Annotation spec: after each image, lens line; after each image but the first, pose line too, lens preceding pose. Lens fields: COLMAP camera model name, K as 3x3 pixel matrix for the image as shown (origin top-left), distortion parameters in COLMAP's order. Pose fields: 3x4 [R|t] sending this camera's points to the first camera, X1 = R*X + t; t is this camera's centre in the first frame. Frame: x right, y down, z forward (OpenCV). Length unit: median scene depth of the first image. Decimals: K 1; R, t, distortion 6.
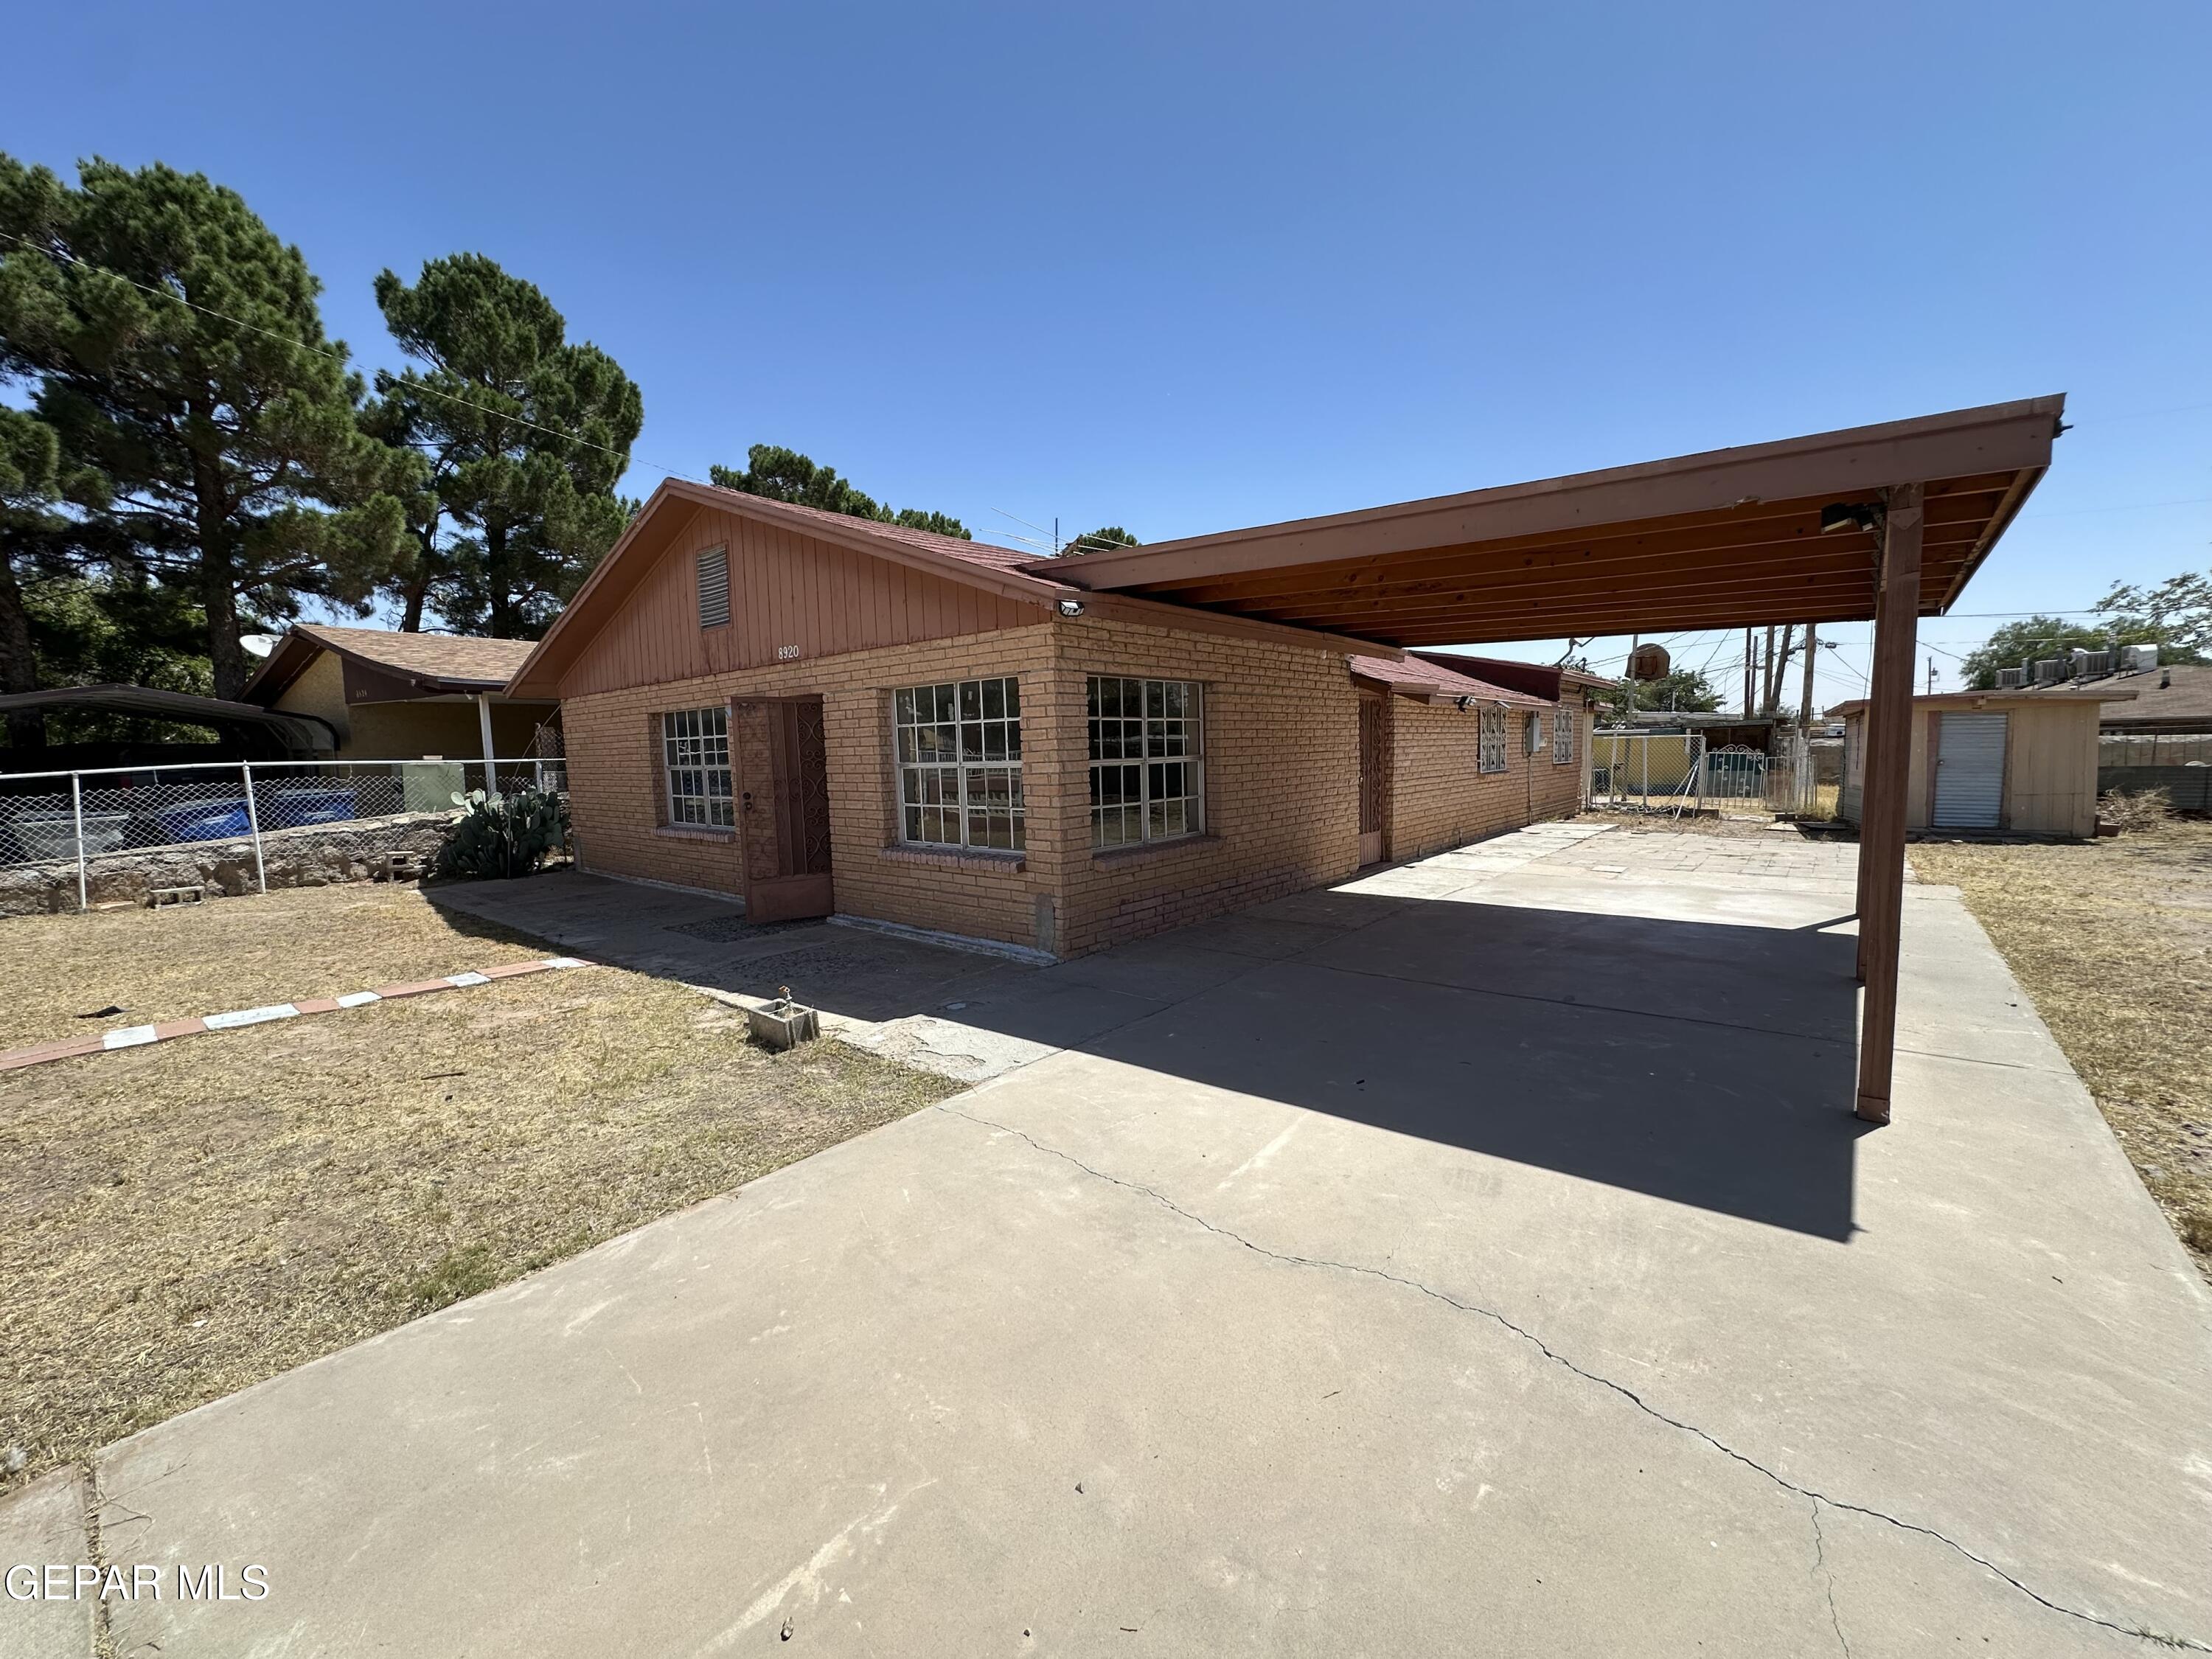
lens RADIAL K [[886.0, 0, 1097.5], [0, 886.0, 820.1], [0, 0, 1]] dist [-0.001729, 0.001026]
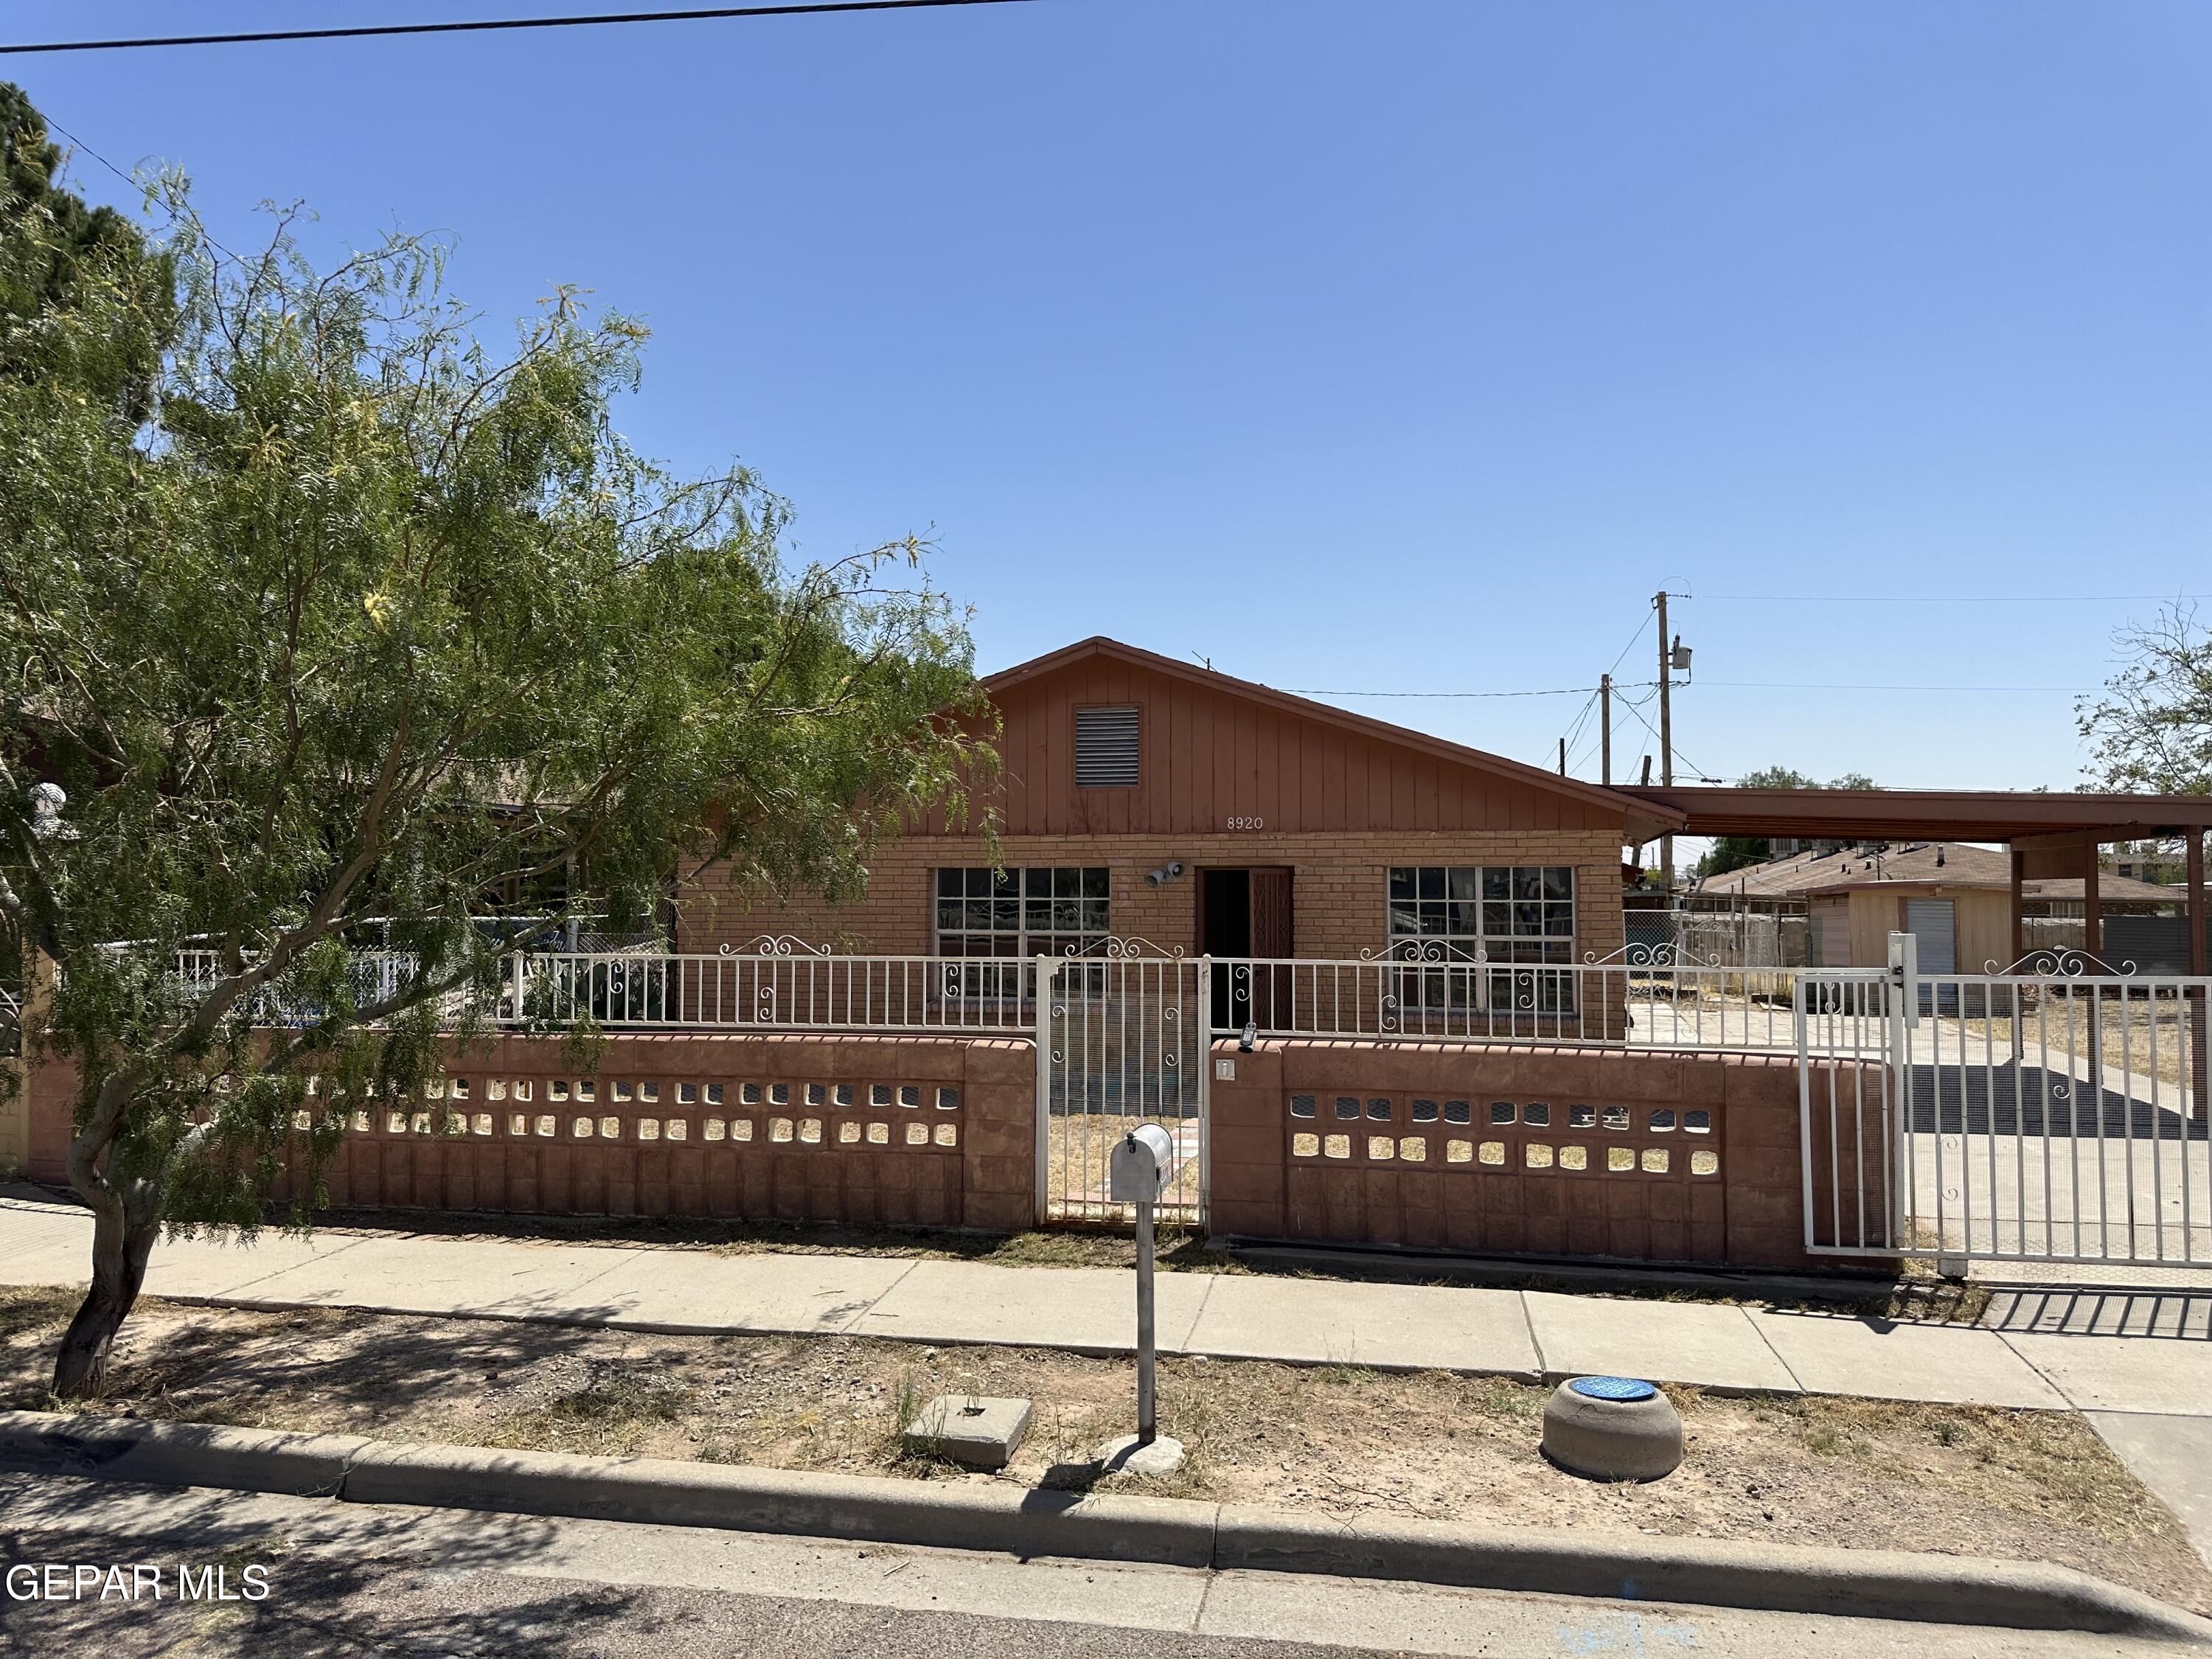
lens RADIAL K [[1547.3, 0, 1097.4], [0, 1547.3, 825.3], [0, 0, 1]] dist [0.059916, -0.058602]
pose [[0.908043, 0.044197, 0.416539, -1.041779], [0.008943, 0.992146, -0.124768, 0.028461], [-0.418782, 0.117020, 0.900515, -0.446226]]
